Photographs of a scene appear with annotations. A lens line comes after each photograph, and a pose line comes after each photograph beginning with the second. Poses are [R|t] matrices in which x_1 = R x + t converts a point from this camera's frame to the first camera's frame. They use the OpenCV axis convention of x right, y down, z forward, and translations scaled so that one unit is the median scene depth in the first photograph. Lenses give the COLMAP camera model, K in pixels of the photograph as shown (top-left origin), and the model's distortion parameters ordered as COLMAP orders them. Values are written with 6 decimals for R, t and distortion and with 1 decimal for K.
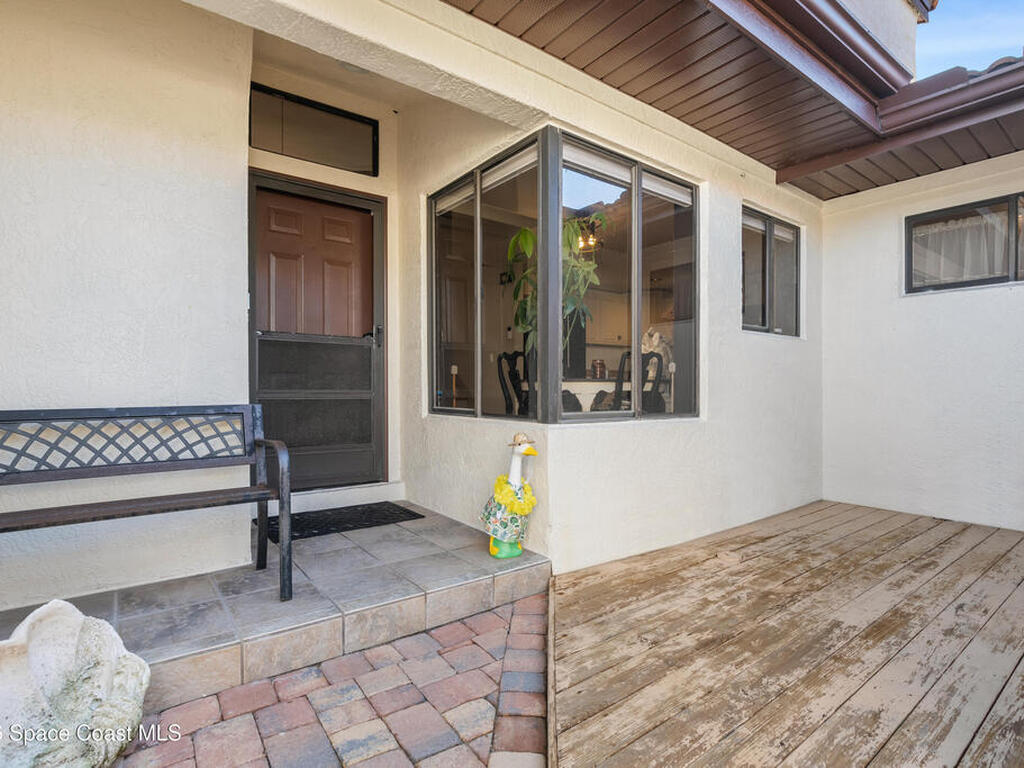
lens RADIAL K [[534.9, 0, 512.0], [0, 534.9, 384.0], [0, 0, 1]] dist [-0.023897, 0.008823]
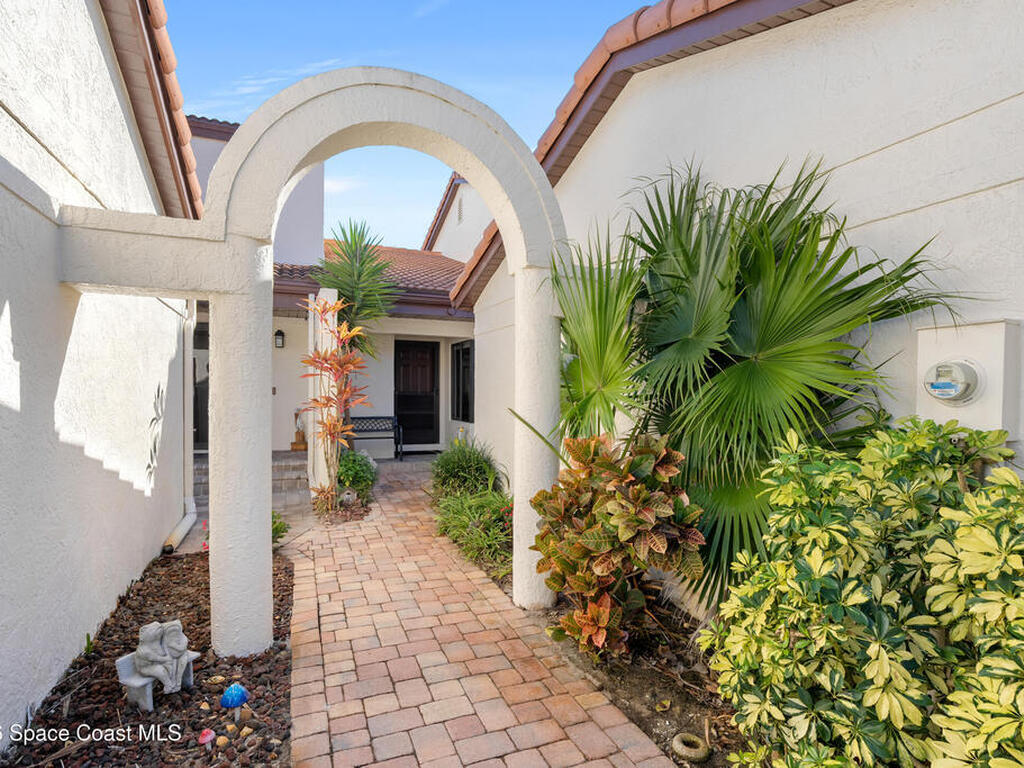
lens RADIAL K [[545.8, 0, 512.0], [0, 545.8, 384.0], [0, 0, 1]] dist [0.074021, 0.000241]
pose [[0.971622, -0.002974, -0.236521, 0.965243], [-0.000801, 0.999874, -0.015861, -0.100186], [0.236539, 0.015601, 0.971497, -2.012902]]
